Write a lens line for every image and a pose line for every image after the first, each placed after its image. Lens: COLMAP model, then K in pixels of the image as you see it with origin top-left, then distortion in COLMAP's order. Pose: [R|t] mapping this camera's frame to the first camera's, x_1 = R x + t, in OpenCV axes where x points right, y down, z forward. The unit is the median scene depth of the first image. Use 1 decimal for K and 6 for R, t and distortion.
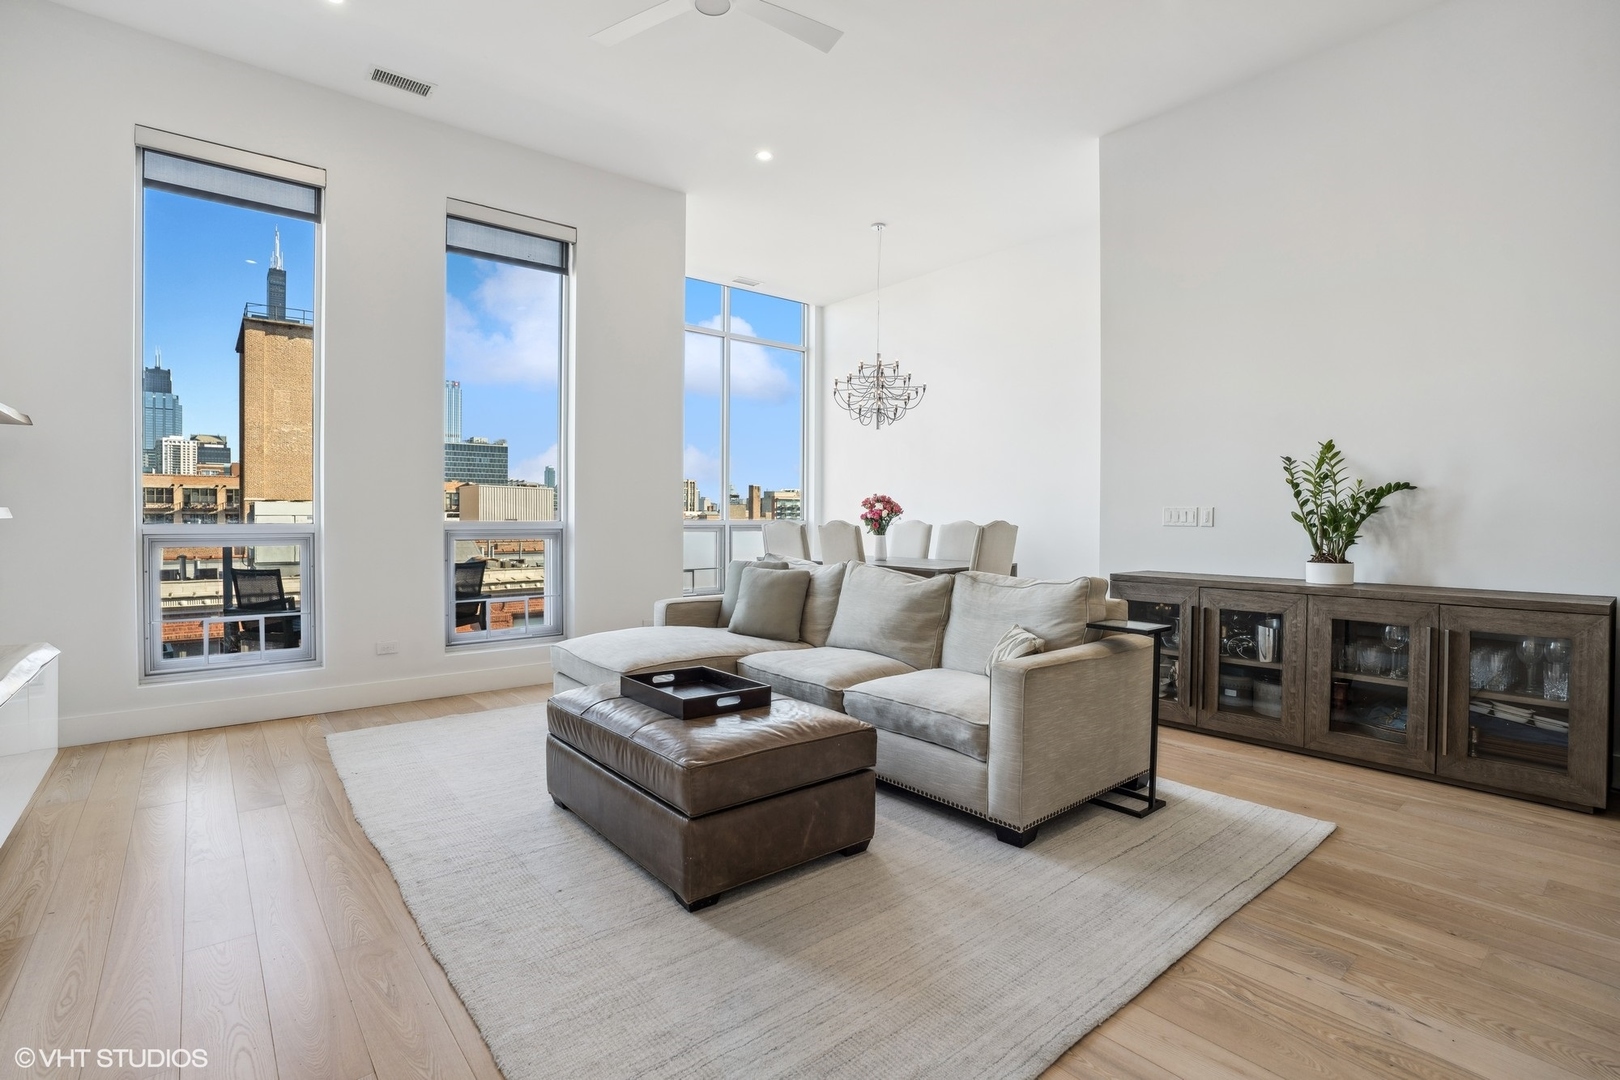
lens RADIAL K [[742.5, 0, 764.8], [0, 742.5, 526.6], [0, 0, 1]] dist [-0.025759, 0.008595]
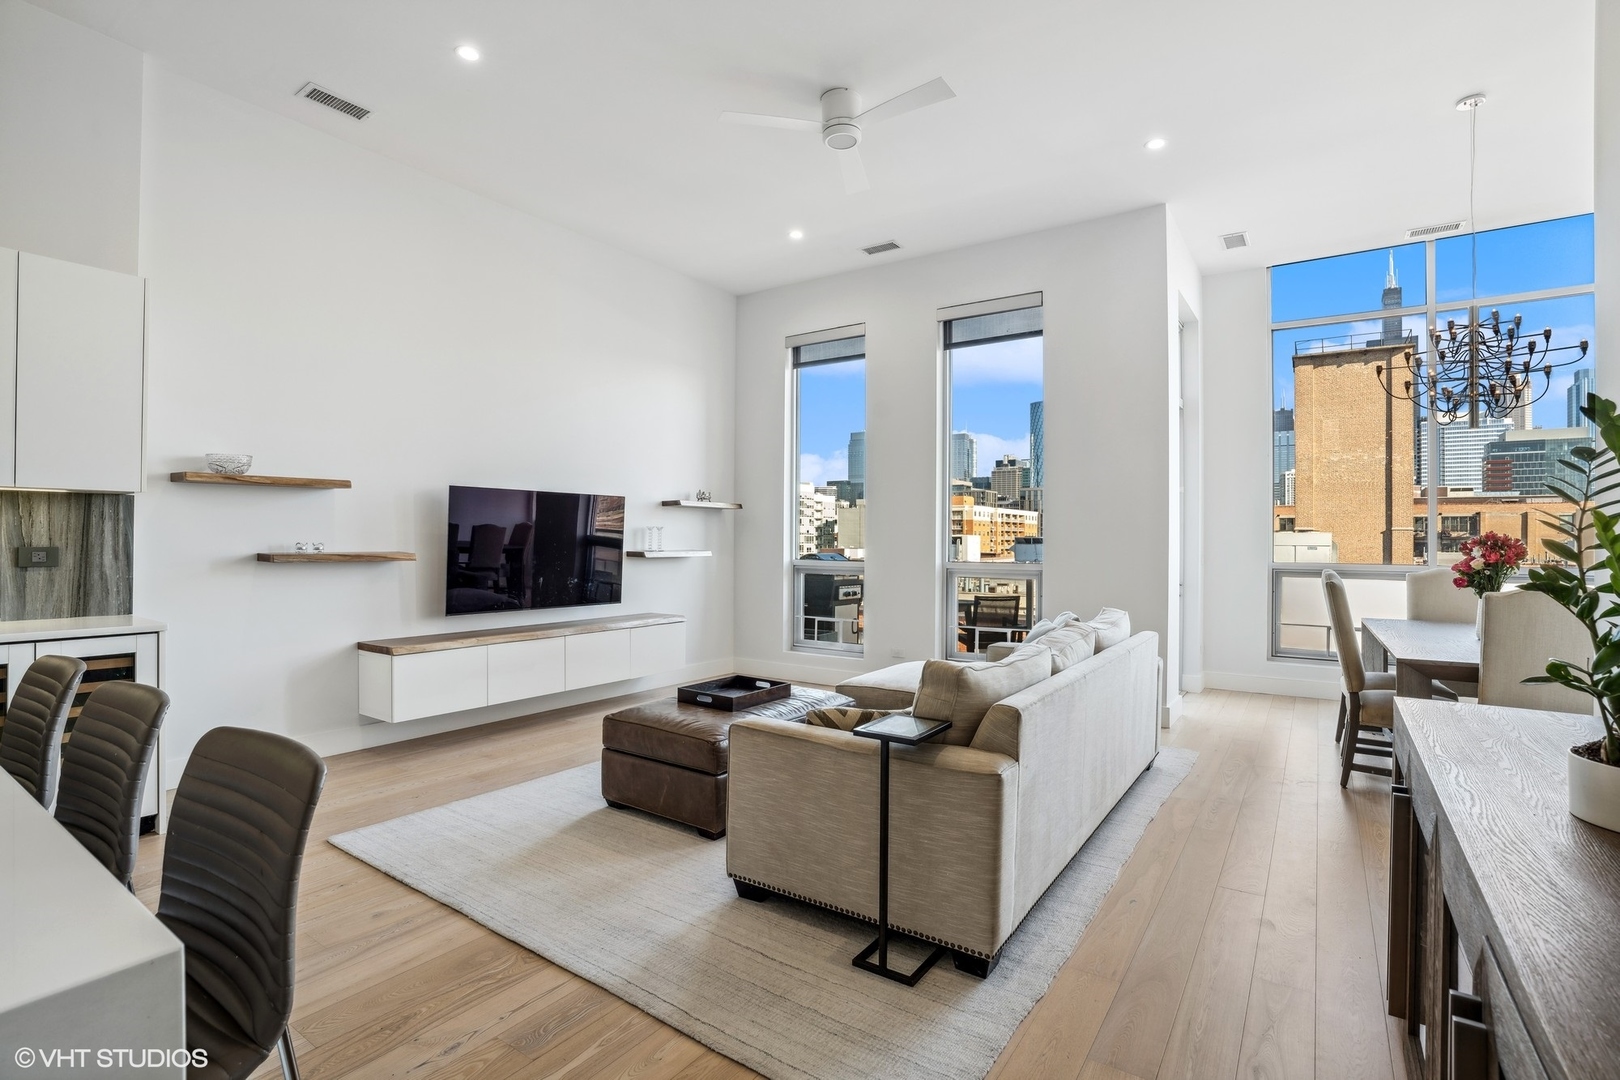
lens RADIAL K [[742.5, 0, 836.2], [0, 742.5, 527.7], [0, 0, 1]] dist [-0.025759, 0.008595]
pose [[0.327557, -0.013464, -0.944736, 0.609750], [-0.020557, 0.999560, -0.021373, -0.026272], [0.944608, 0.026421, 0.327136, 0.345910]]
